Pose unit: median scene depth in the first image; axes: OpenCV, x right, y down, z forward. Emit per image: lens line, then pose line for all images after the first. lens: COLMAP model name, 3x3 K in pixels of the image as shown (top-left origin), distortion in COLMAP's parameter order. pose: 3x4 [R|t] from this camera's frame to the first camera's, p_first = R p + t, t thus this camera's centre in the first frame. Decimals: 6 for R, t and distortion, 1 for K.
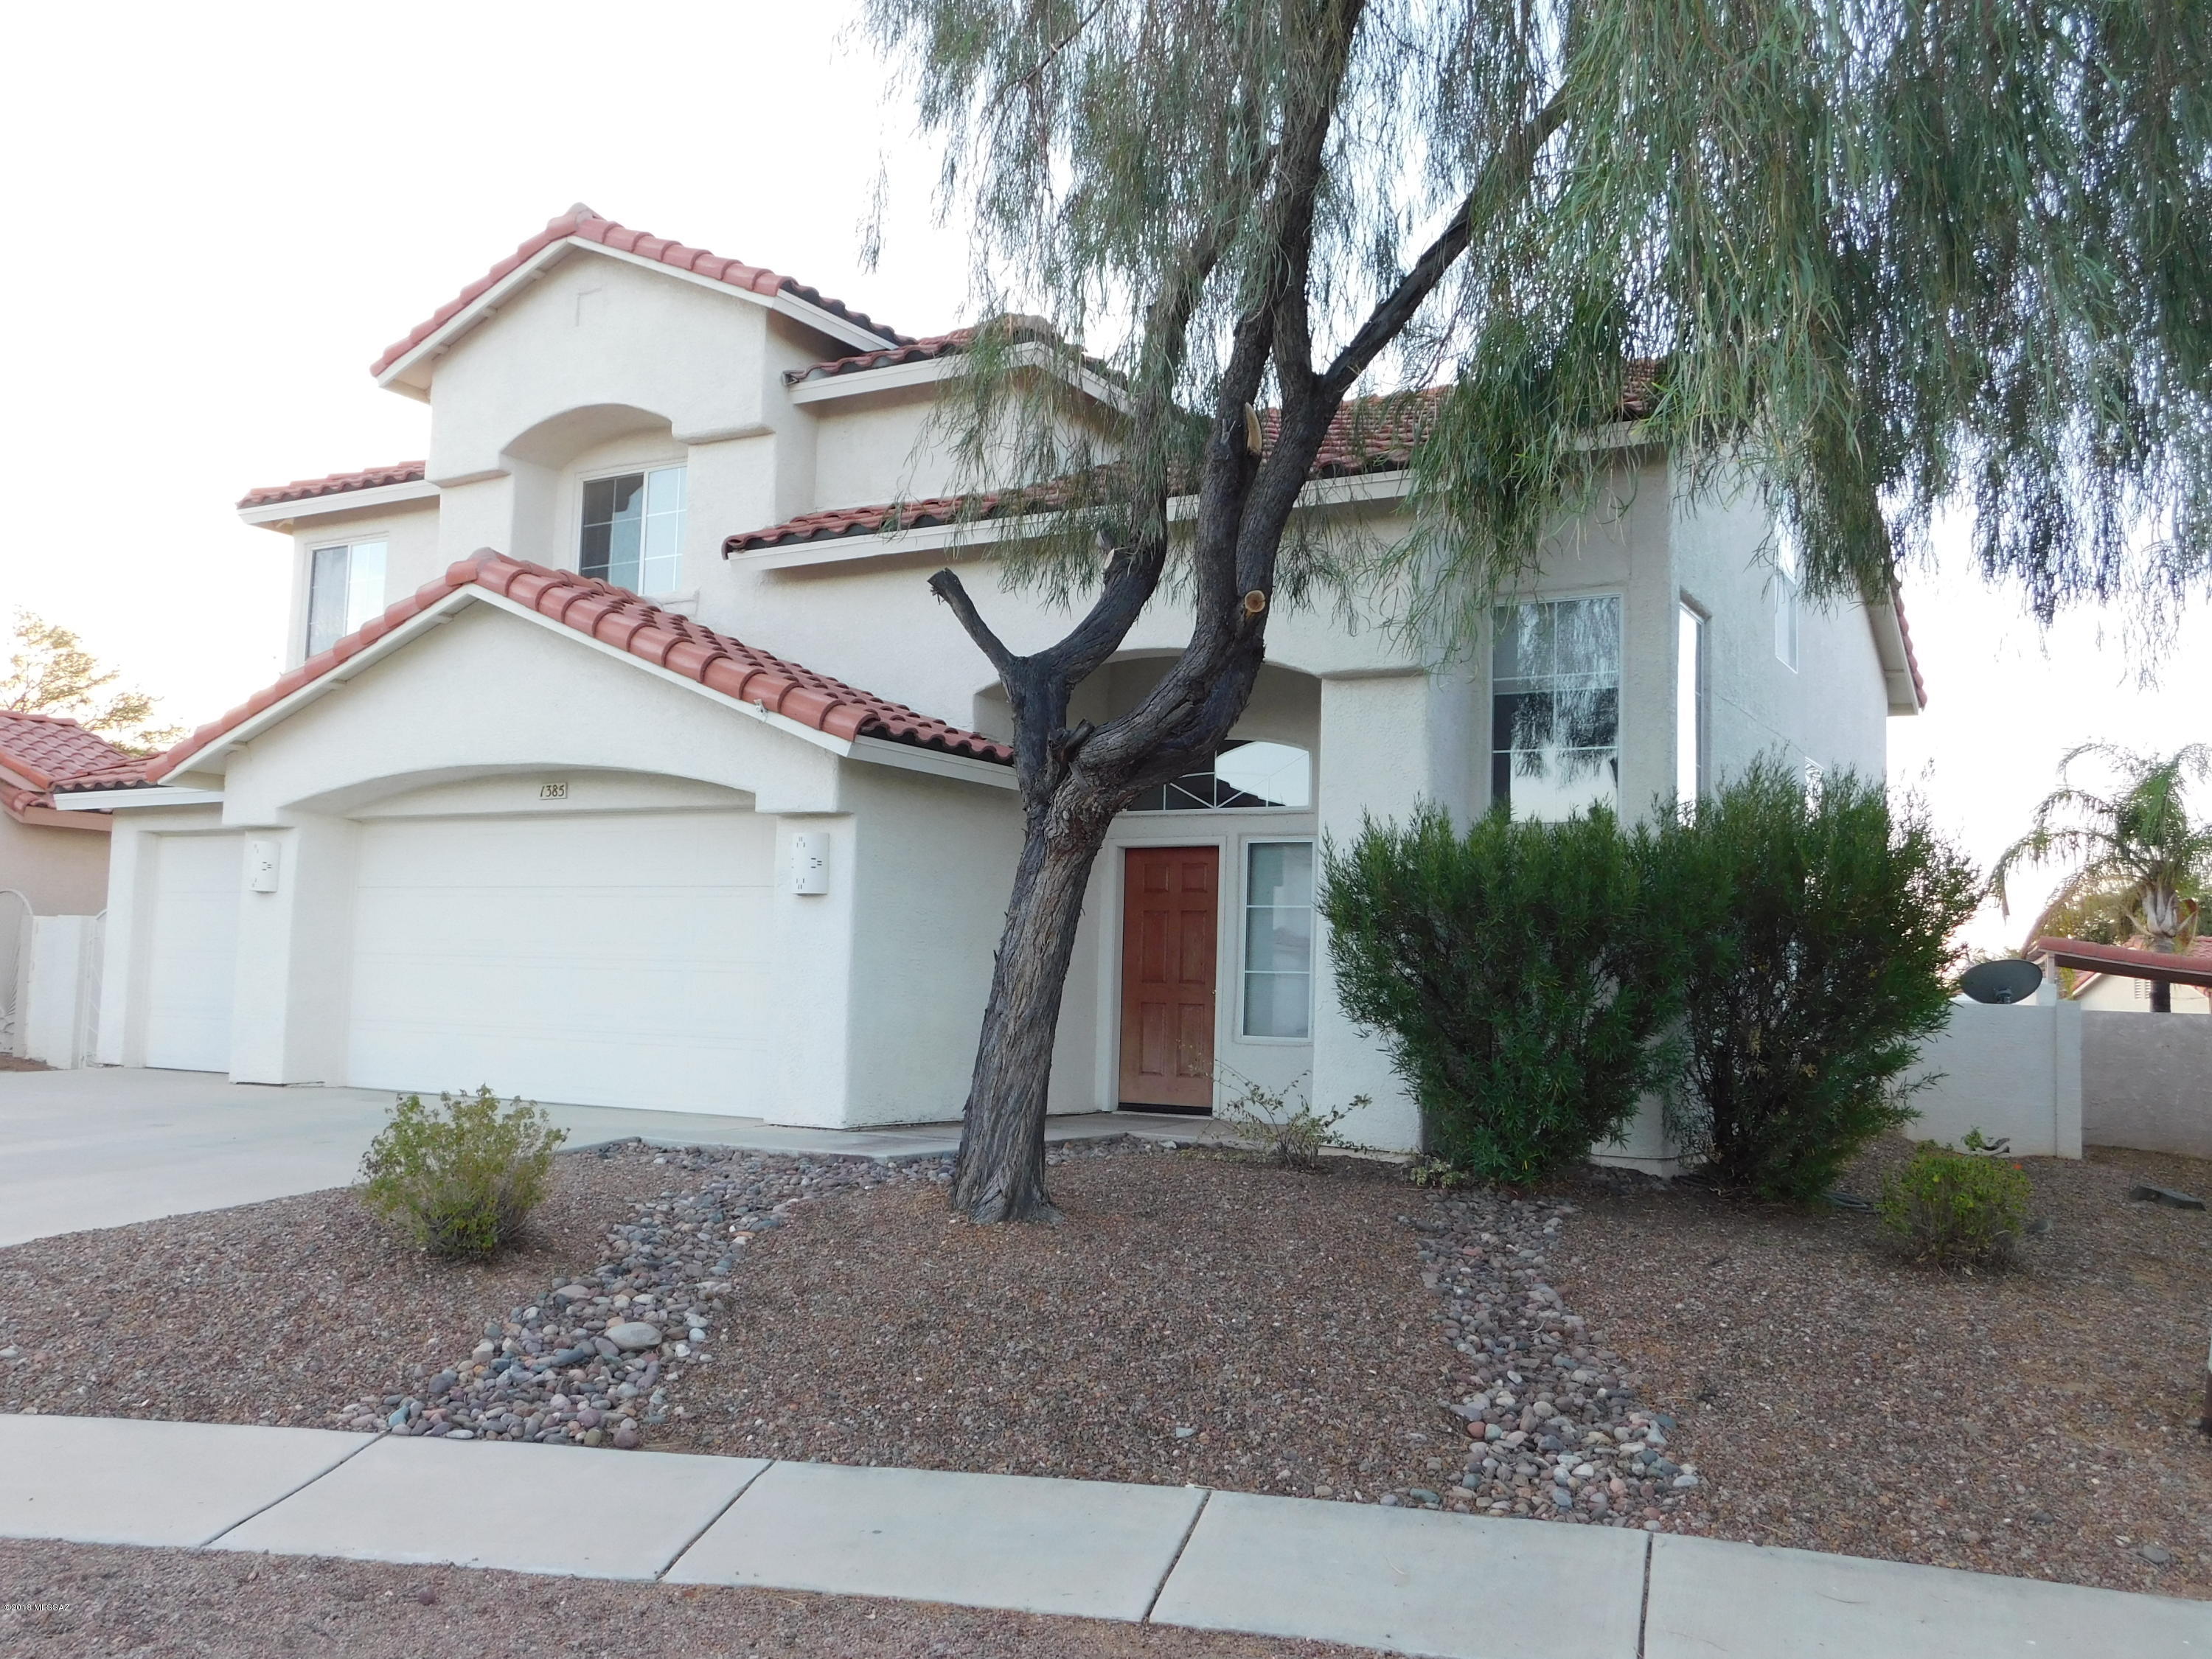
lens RADIAL K [[1954.4, 0, 1106.0], [0, 1954.4, 829.5], [0, 0, 1]] dist [-0.005017, -0.001517]
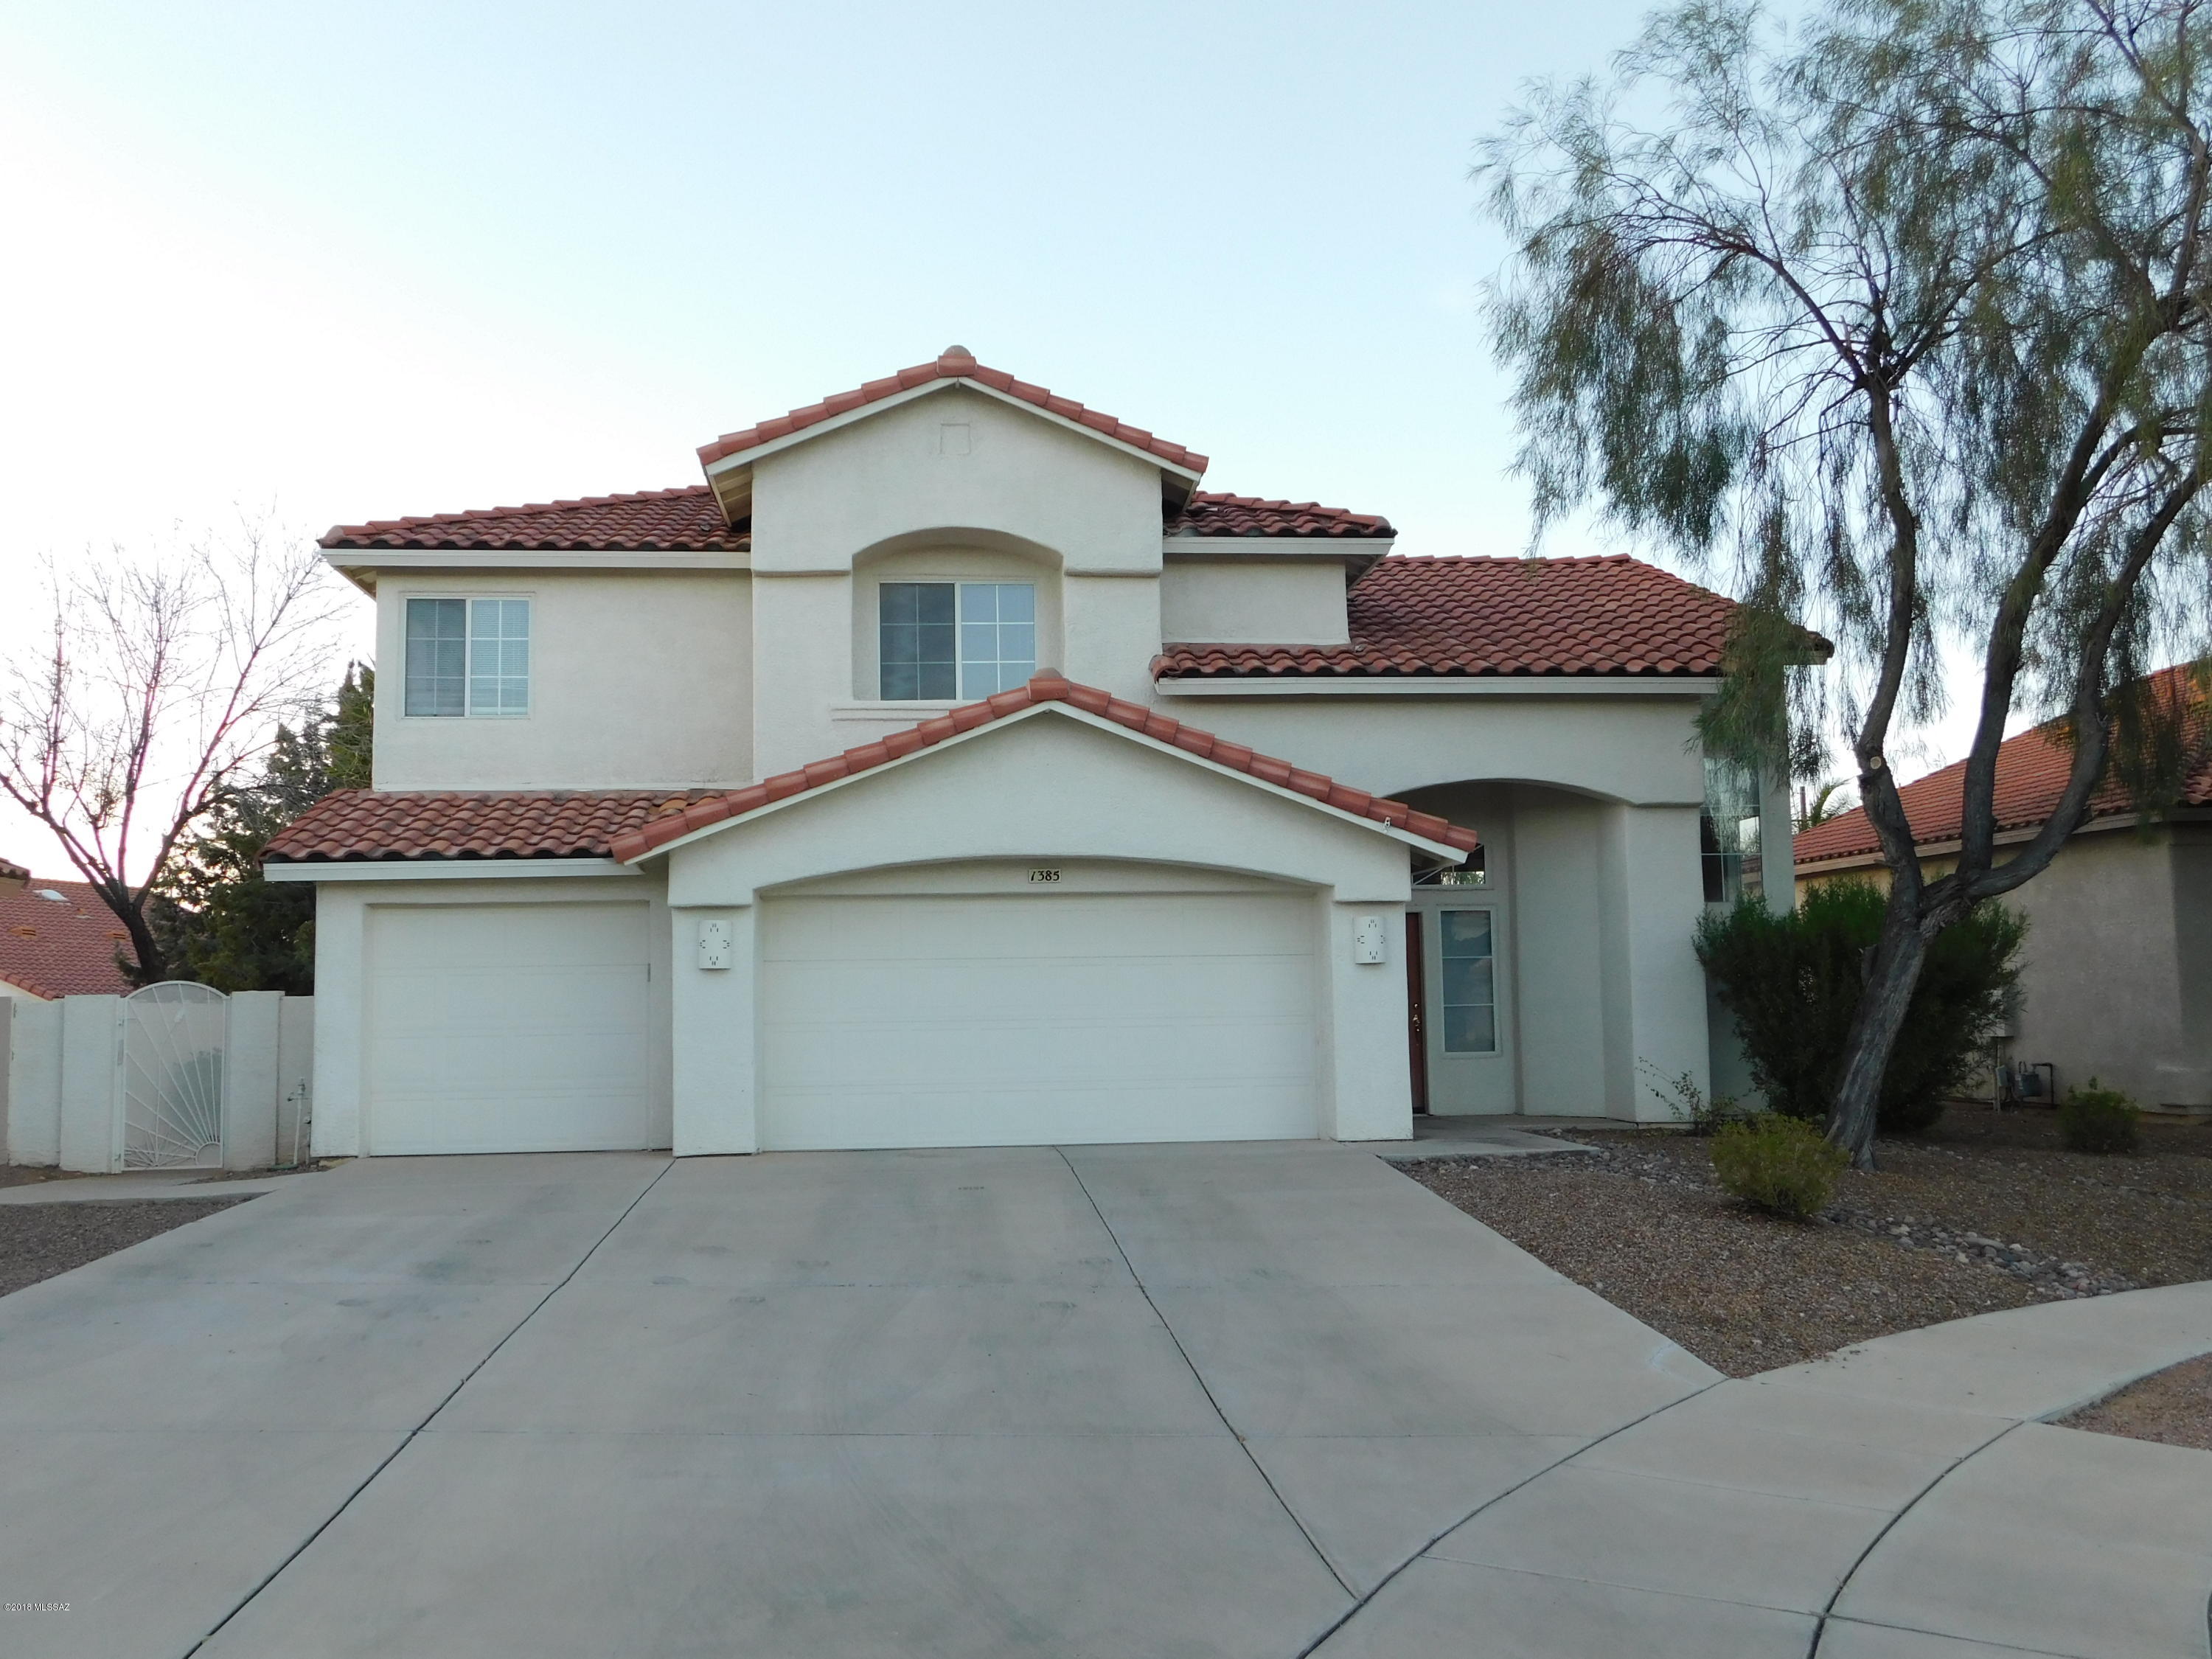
lens RADIAL K [[1954.4, 0, 1106.0], [0, 1954.4, 829.5], [0, 0, 1]] dist [-0.005017, -0.001517]
pose [[0.801062, 0.006912, 0.598541, -0.886194], [-0.012195, 0.999914, 0.004774, -0.049741], [-0.598457, -0.011123, 0.801078, 0.053833]]
